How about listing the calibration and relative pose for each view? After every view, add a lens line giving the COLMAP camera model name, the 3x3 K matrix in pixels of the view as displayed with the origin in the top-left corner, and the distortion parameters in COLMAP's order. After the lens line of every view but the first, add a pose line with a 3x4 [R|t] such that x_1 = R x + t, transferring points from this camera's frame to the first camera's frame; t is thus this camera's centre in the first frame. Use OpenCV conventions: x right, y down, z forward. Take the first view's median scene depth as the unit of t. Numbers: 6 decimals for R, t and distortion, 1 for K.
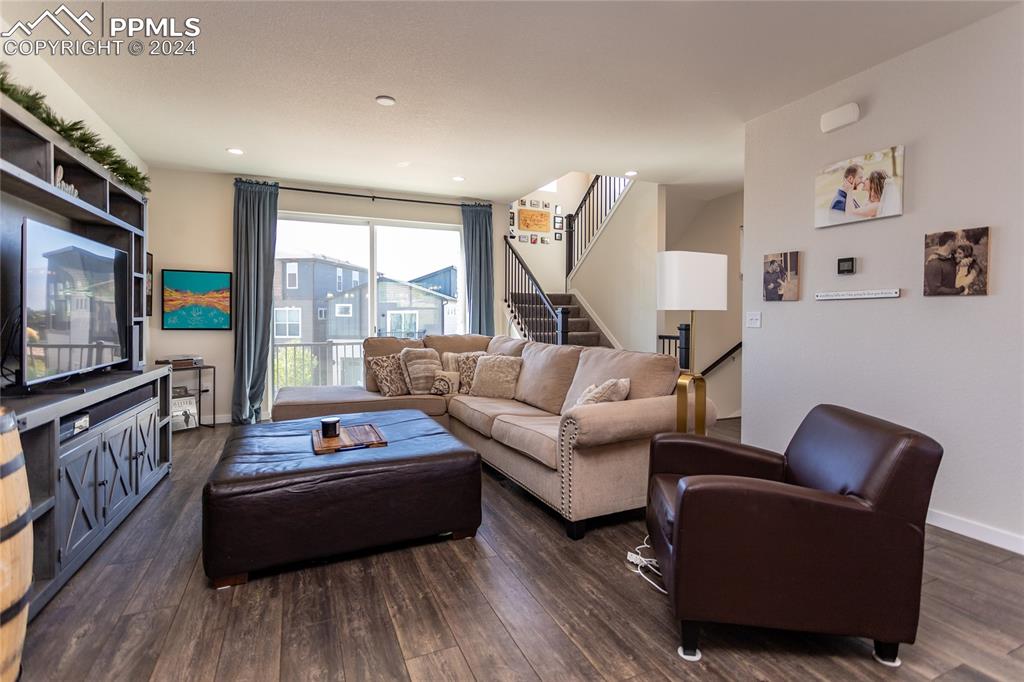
lens RADIAL K [[485.4, 0, 500.6], [0, 485.4, 319.5], [0, 0, 1]] dist [0.002863, -0.000135]
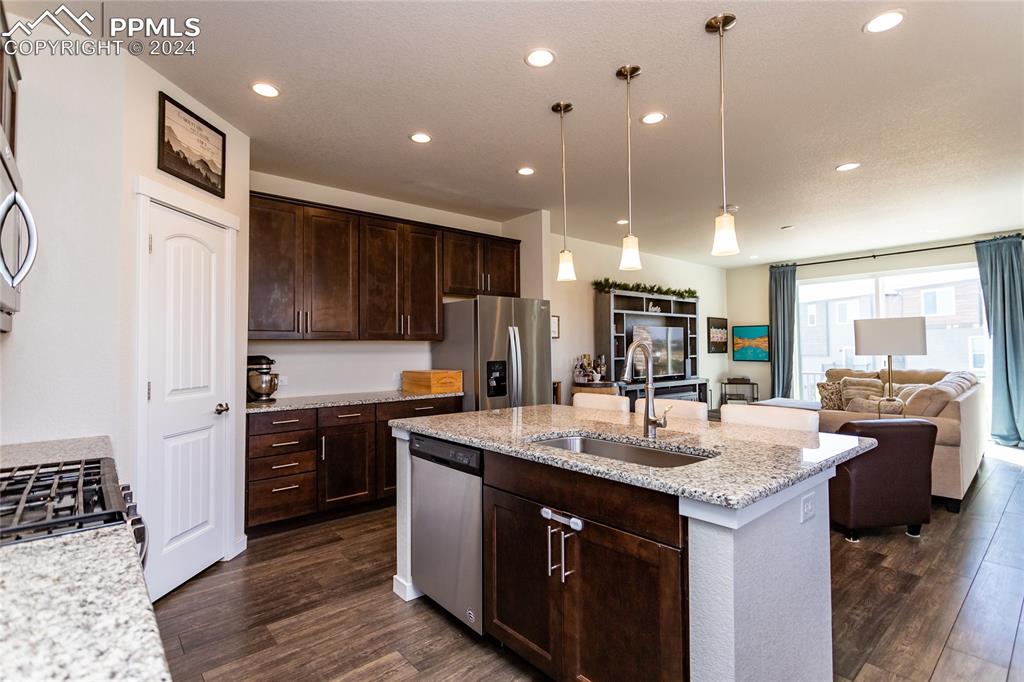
lens RADIAL K [[485.4, 0, 511.6], [0, 485.4, 335.7], [0, 0, 1]] dist [0.002863, -0.000135]
pose [[0.299652, -0.031296, -0.953535, 0.709586], [0.008453, 0.999510, -0.030149, -0.022179], [0.954011, 0.000974, 0.299770, -0.279026]]
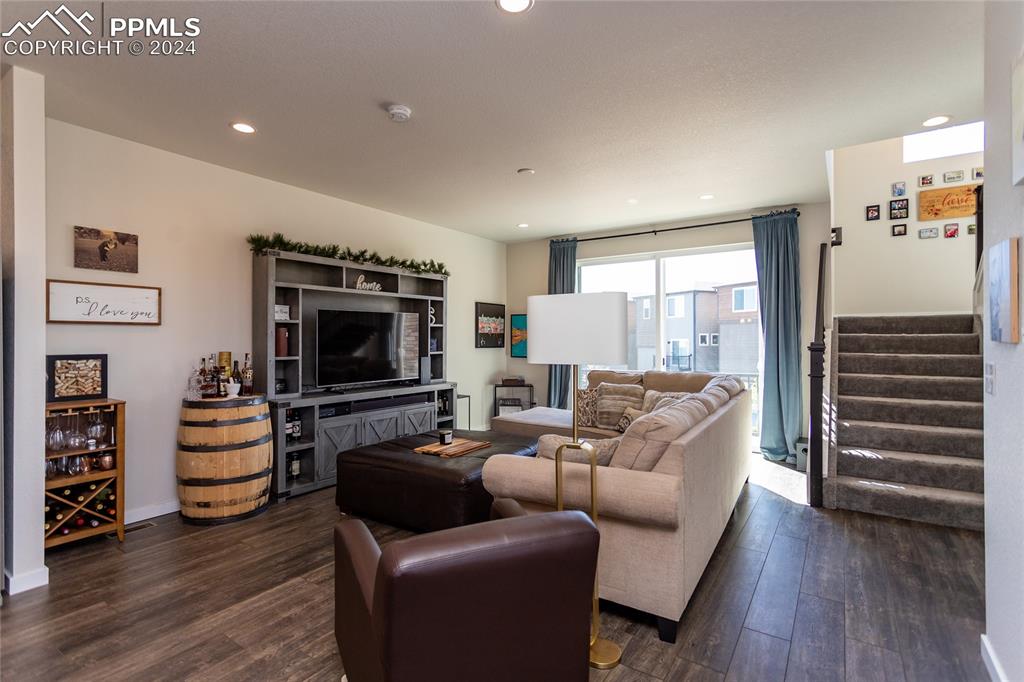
lens RADIAL K [[485.4, 0, 514.9], [0, 485.4, 340.5], [0, 0, 1]] dist [0.002863, -0.000135]
pose [[0.541631, 0.001046, -0.840616, 0.486652], [0.001497, 0.999996, 0.002209, -0.029348], [0.840615, -0.002455, 0.541627, 0.226232]]
